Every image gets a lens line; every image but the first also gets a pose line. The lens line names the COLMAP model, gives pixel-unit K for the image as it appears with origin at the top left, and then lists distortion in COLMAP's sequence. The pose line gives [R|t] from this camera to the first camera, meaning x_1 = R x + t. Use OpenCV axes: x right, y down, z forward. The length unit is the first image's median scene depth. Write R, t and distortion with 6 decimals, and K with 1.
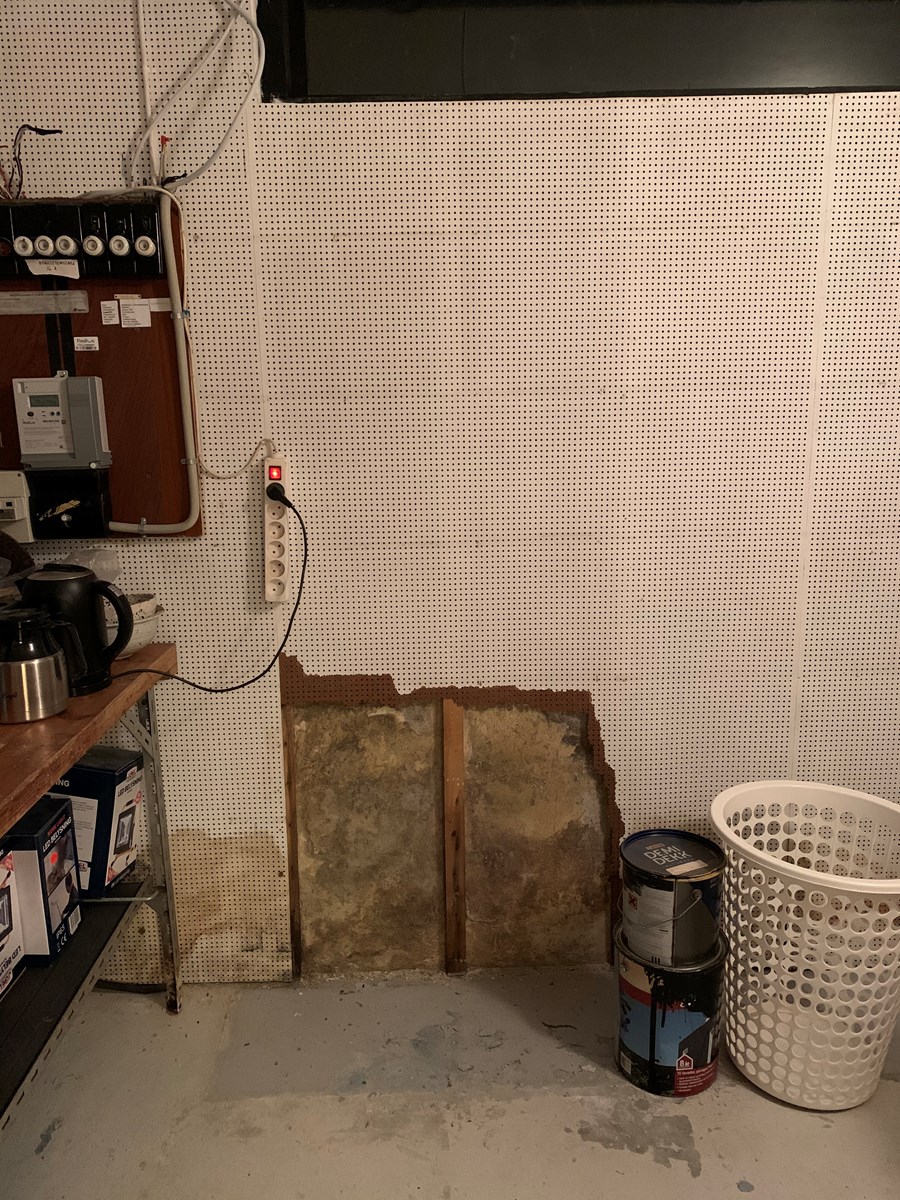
lens RADIAL K [[908.9, 0, 450.0], [0, 908.9, 600.0], [0, 0, 1]] dist [0.115024, -0.235976]
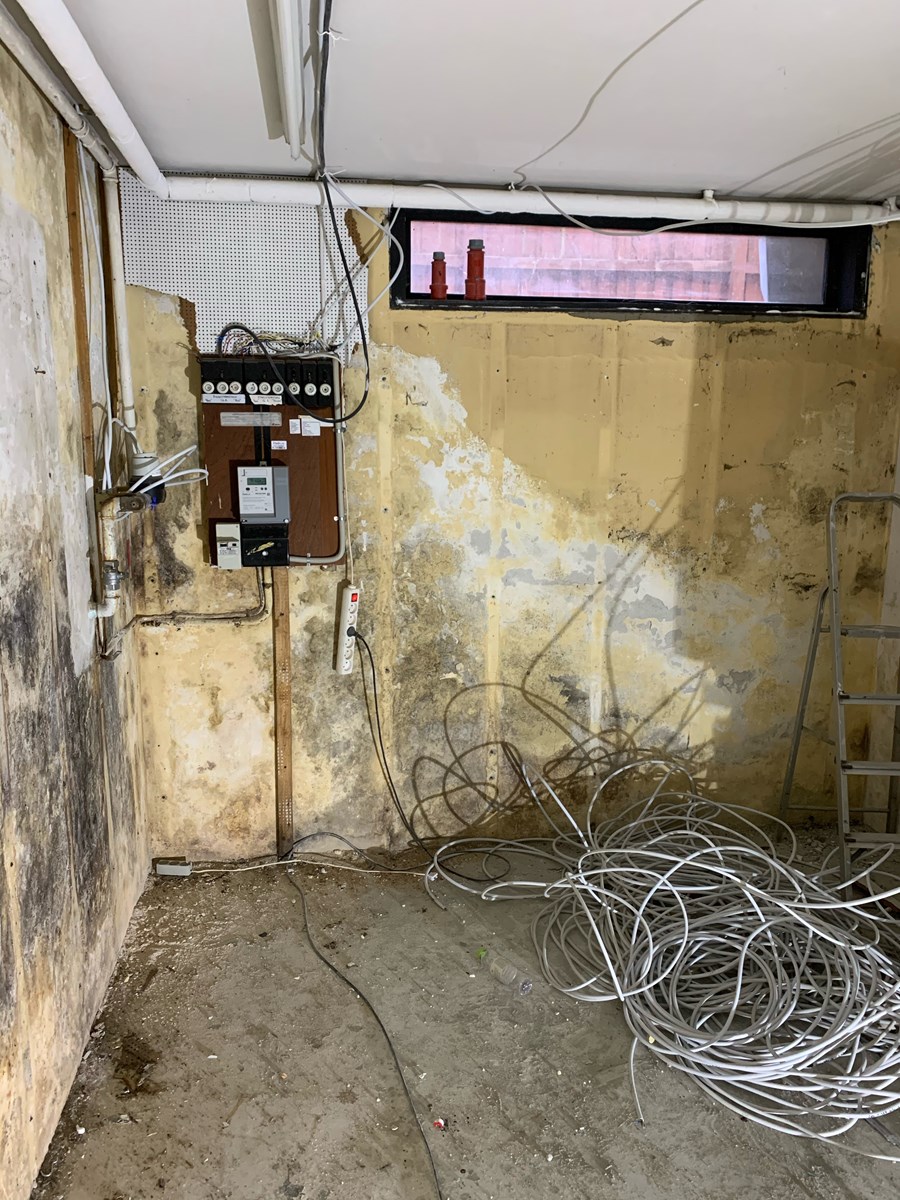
lens RADIAL K [[908.9, 0, 450.0], [0, 908.9, 600.0], [0, 0, 1]] dist [0.115024, -0.235976]
pose [[0.991373, -0.004344, 0.130999, -0.307842], [0.006788, 0.999811, -0.018216, 0.022692], [-0.130895, 0.018948, 0.991215, -0.611193]]
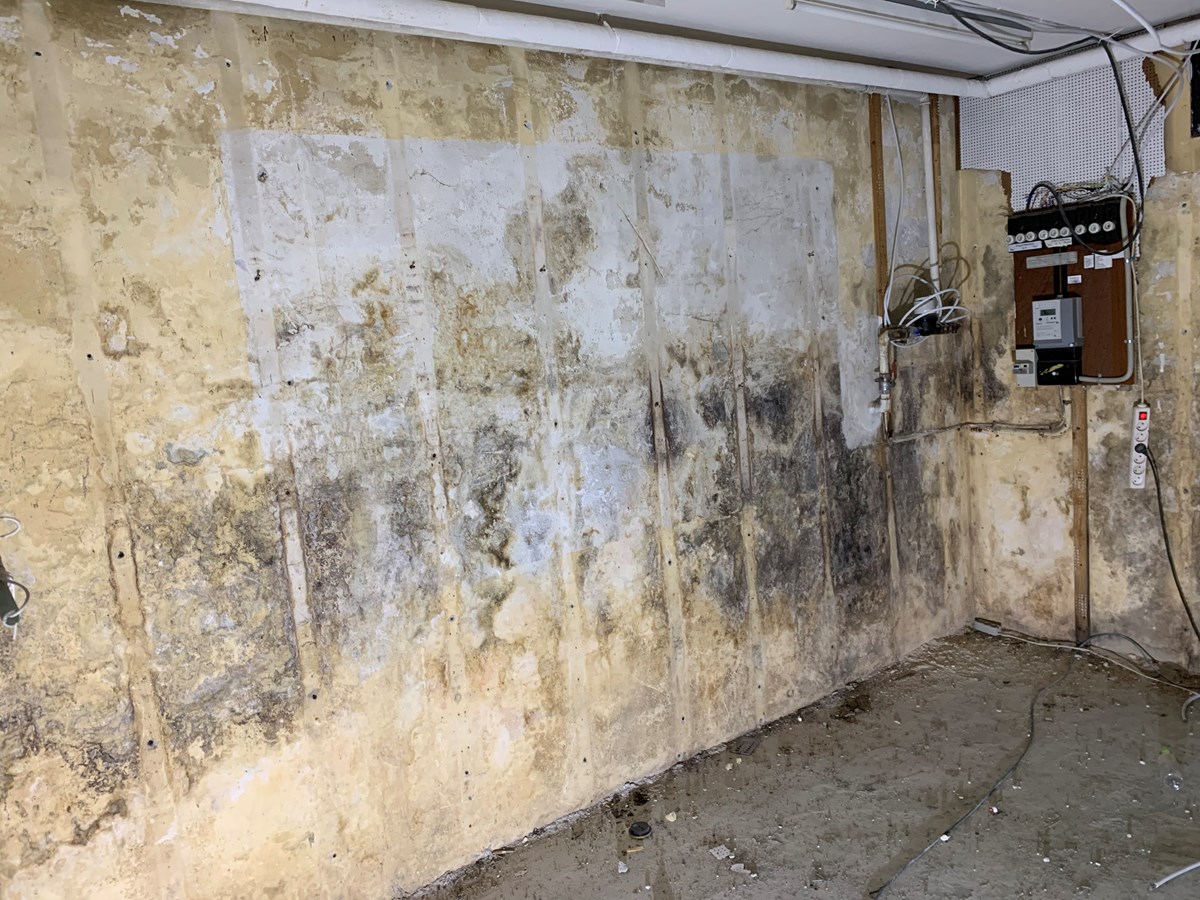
lens RADIAL K [[919.2, 0, 601.7], [0, 919.2, 472.5], [0, 0, 1]] dist [-0.000703, 0.006917]
pose [[0.591845, 0.089682, -0.801047, 0.557545], [-0.082321, 0.995320, 0.050610, 0.092651], [0.801837, 0.035990, 0.596458, -0.849173]]
